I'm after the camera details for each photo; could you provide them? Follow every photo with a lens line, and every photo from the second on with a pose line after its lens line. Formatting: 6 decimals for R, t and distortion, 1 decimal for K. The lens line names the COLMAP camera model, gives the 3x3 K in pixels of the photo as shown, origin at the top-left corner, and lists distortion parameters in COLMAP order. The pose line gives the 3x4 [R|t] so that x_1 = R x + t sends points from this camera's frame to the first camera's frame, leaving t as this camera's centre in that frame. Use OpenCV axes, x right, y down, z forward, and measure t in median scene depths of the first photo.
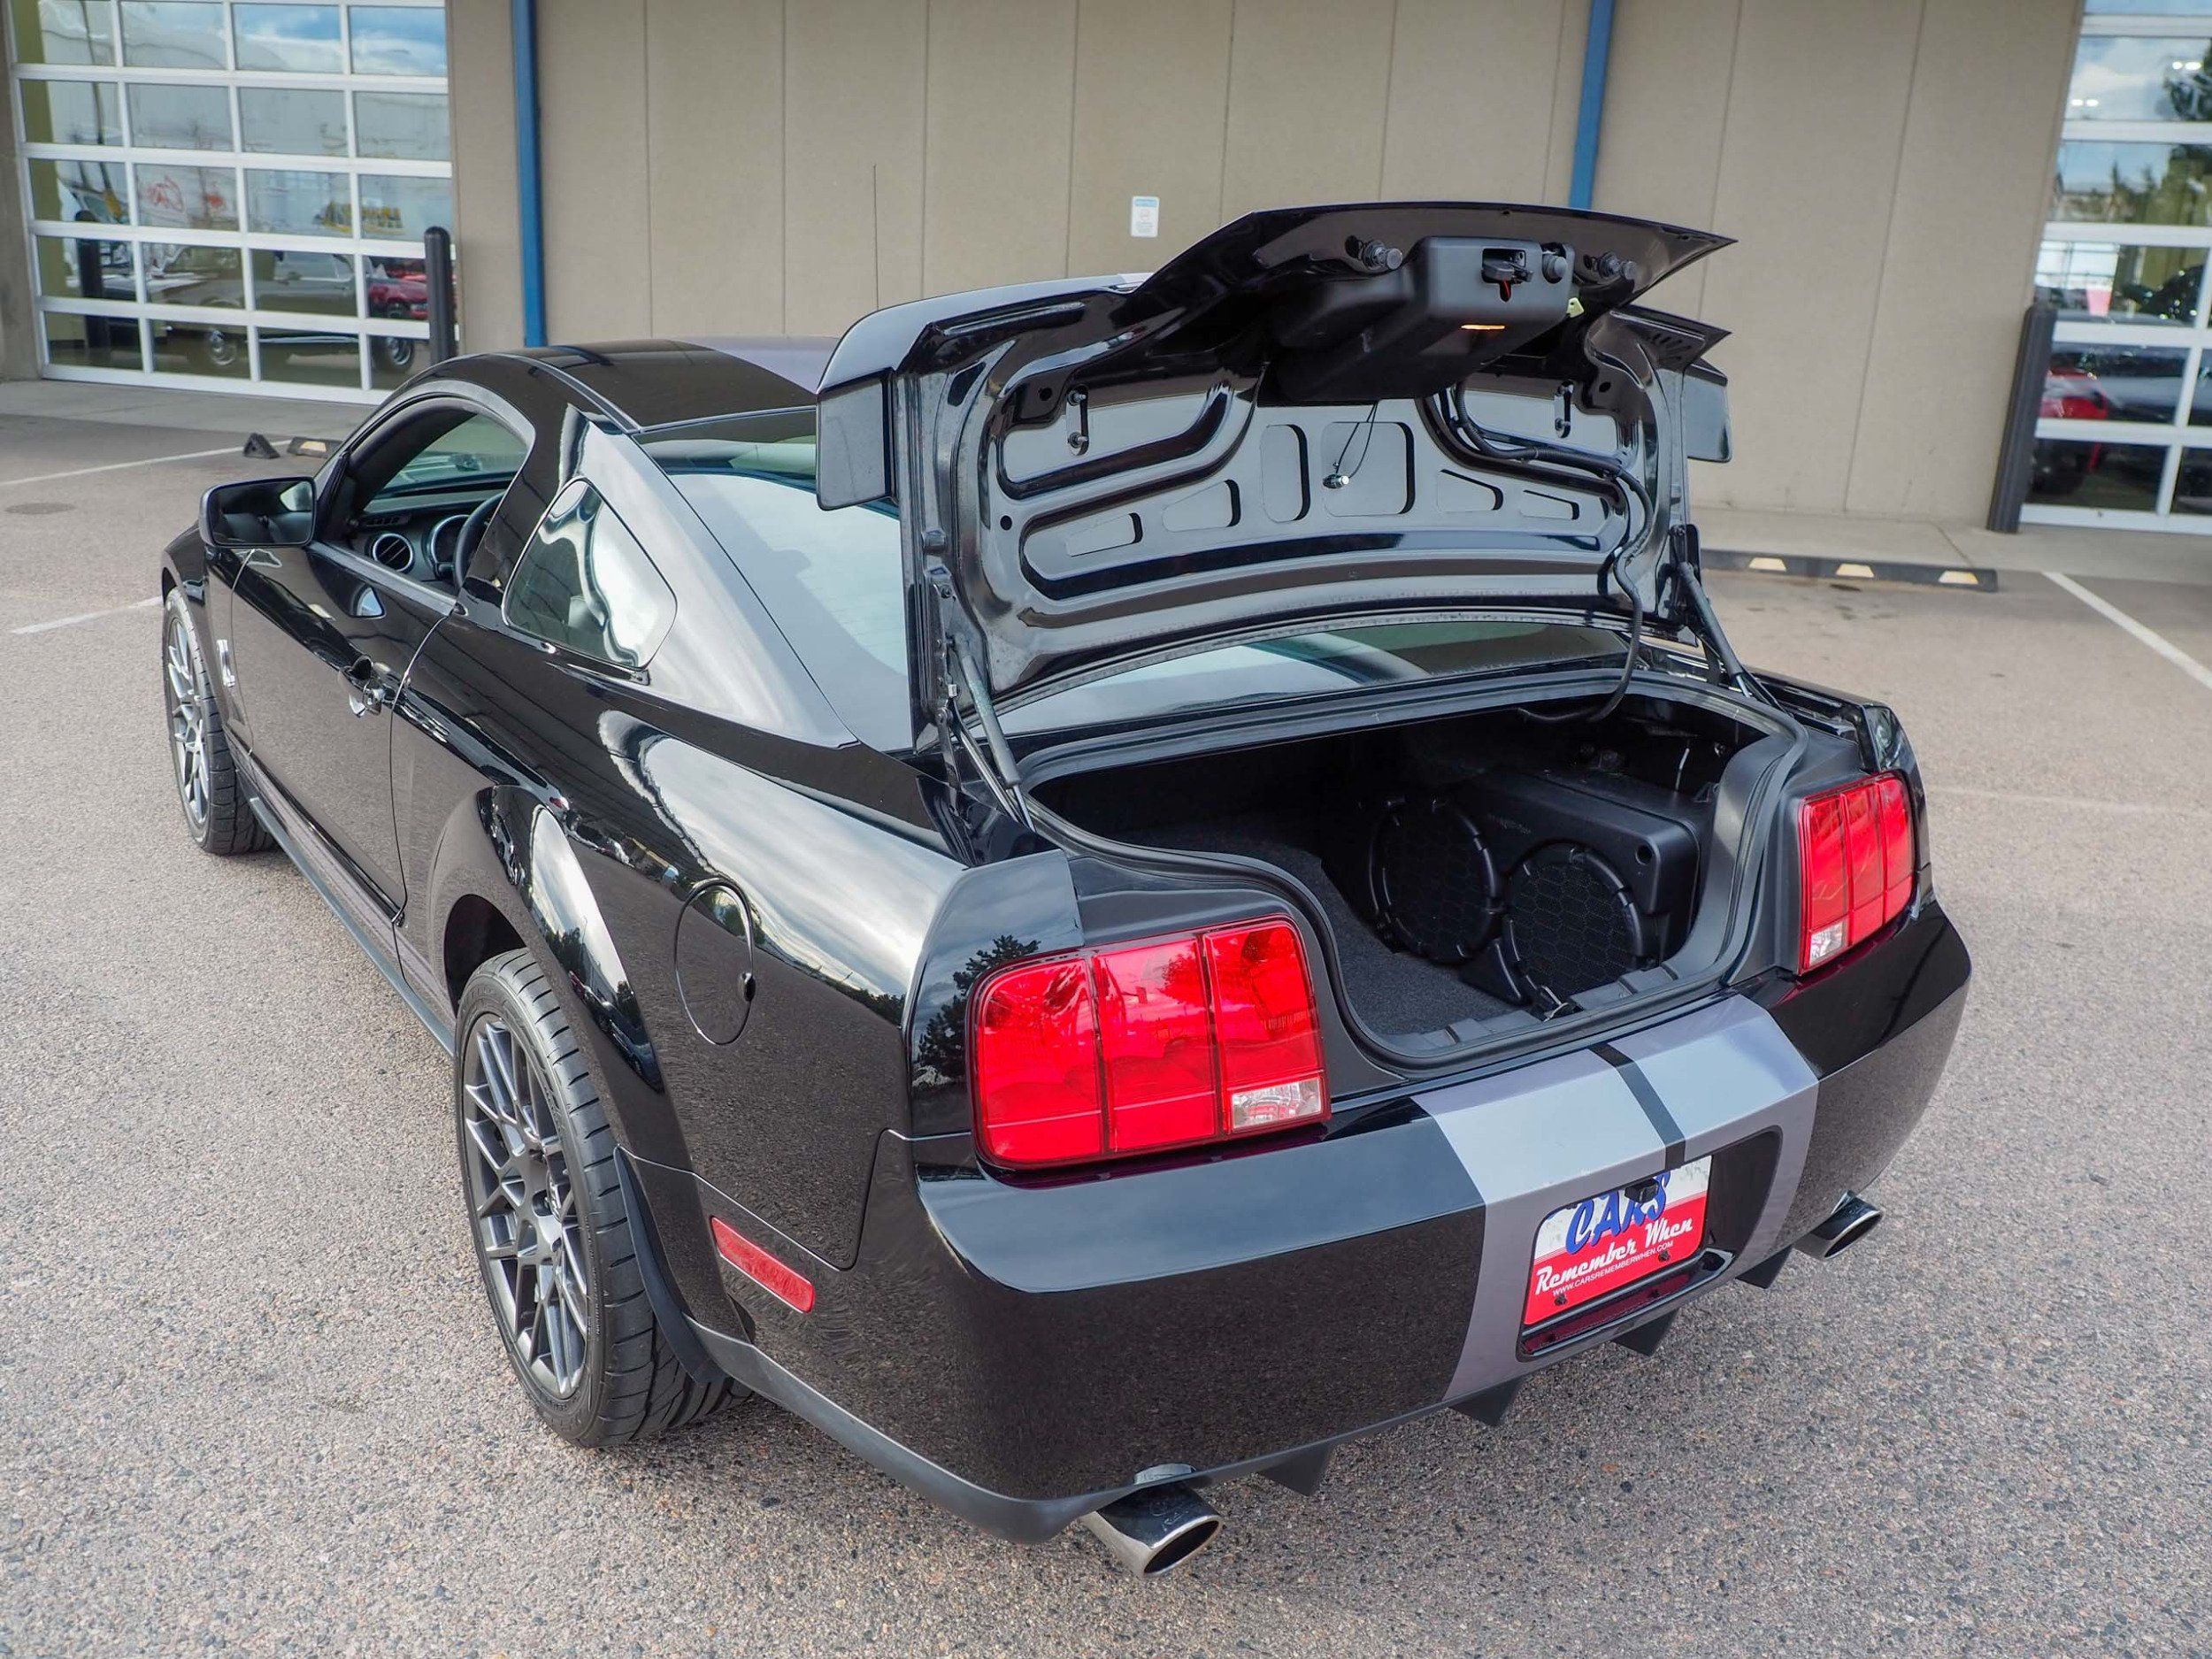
lens RADIAL K [[1835.0, 0, 1107.9], [0, 1835.0, 784.3], [0, 0, 1]] dist [0.002406, 0.000125]
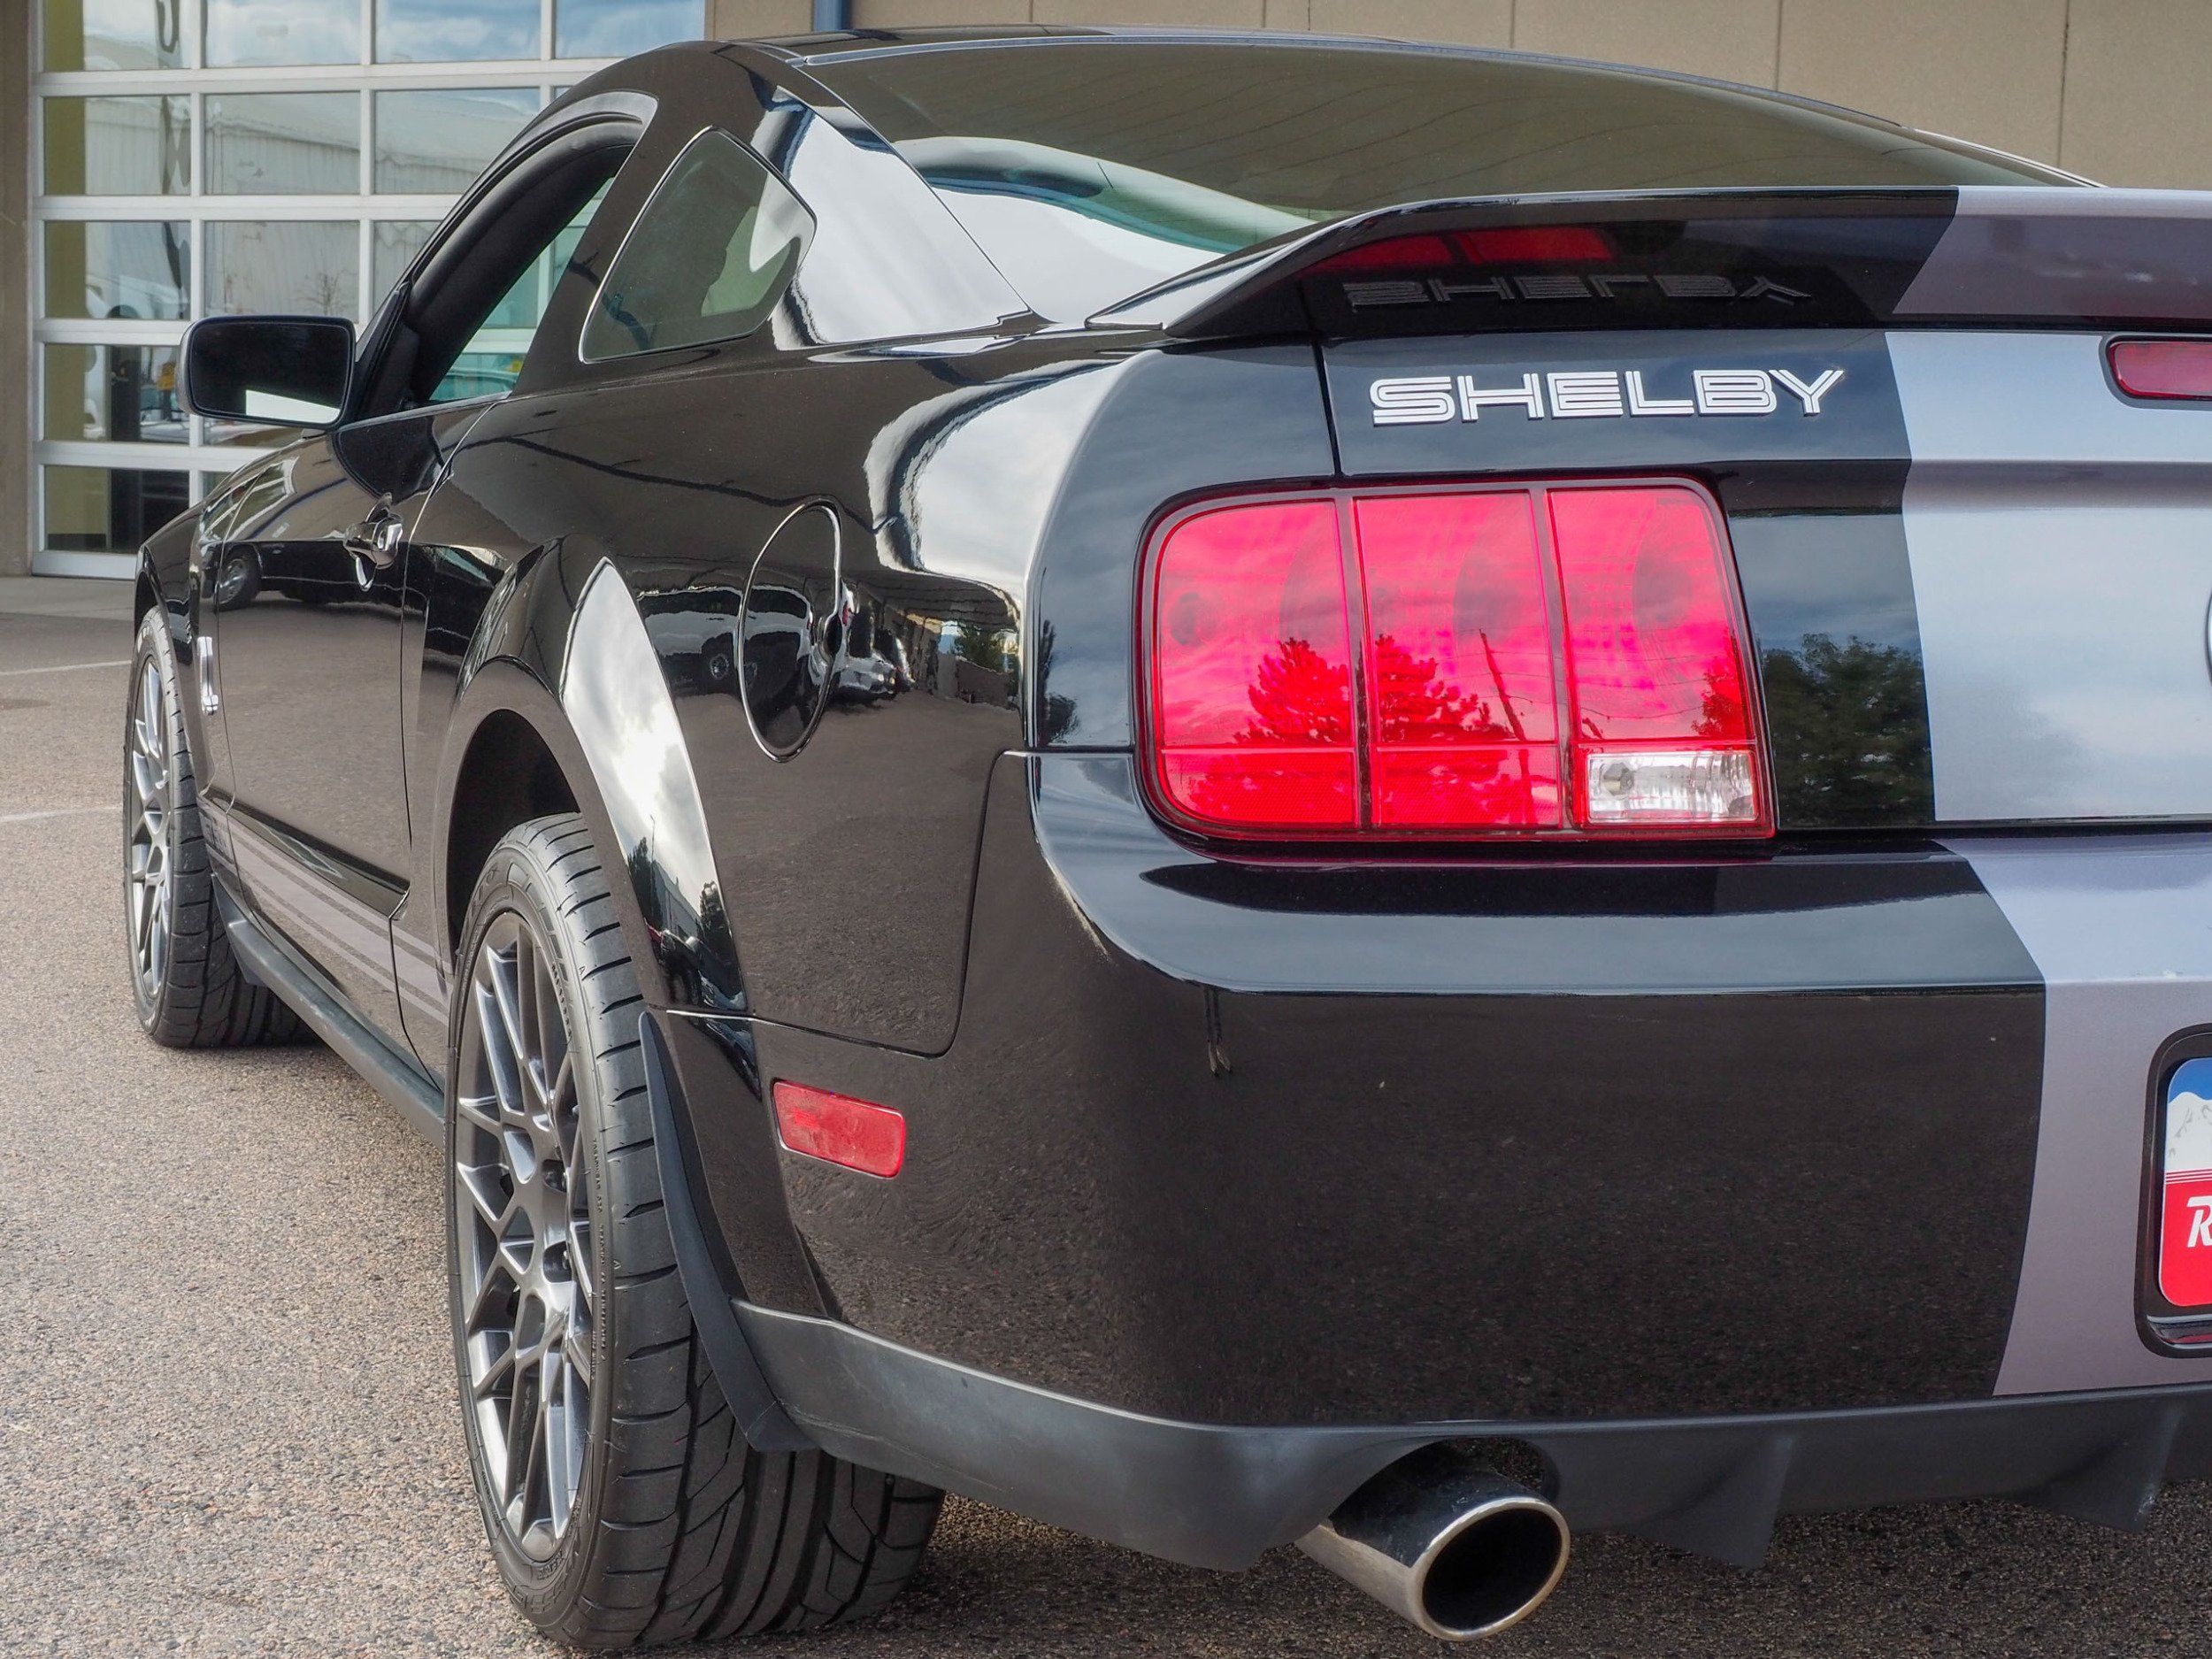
lens RADIAL K [[3561.8, 0, 1106.0], [0, 3561.8, 829.5], [0, 0, 1]] dist [-0.013682, 0.077050]
pose [[0.974012, 0.005659, -0.226426, 0.115483], [-0.047064, 0.982924, -0.177890, 0.267758], [0.221553, 0.183924, 0.957646, -0.084232]]
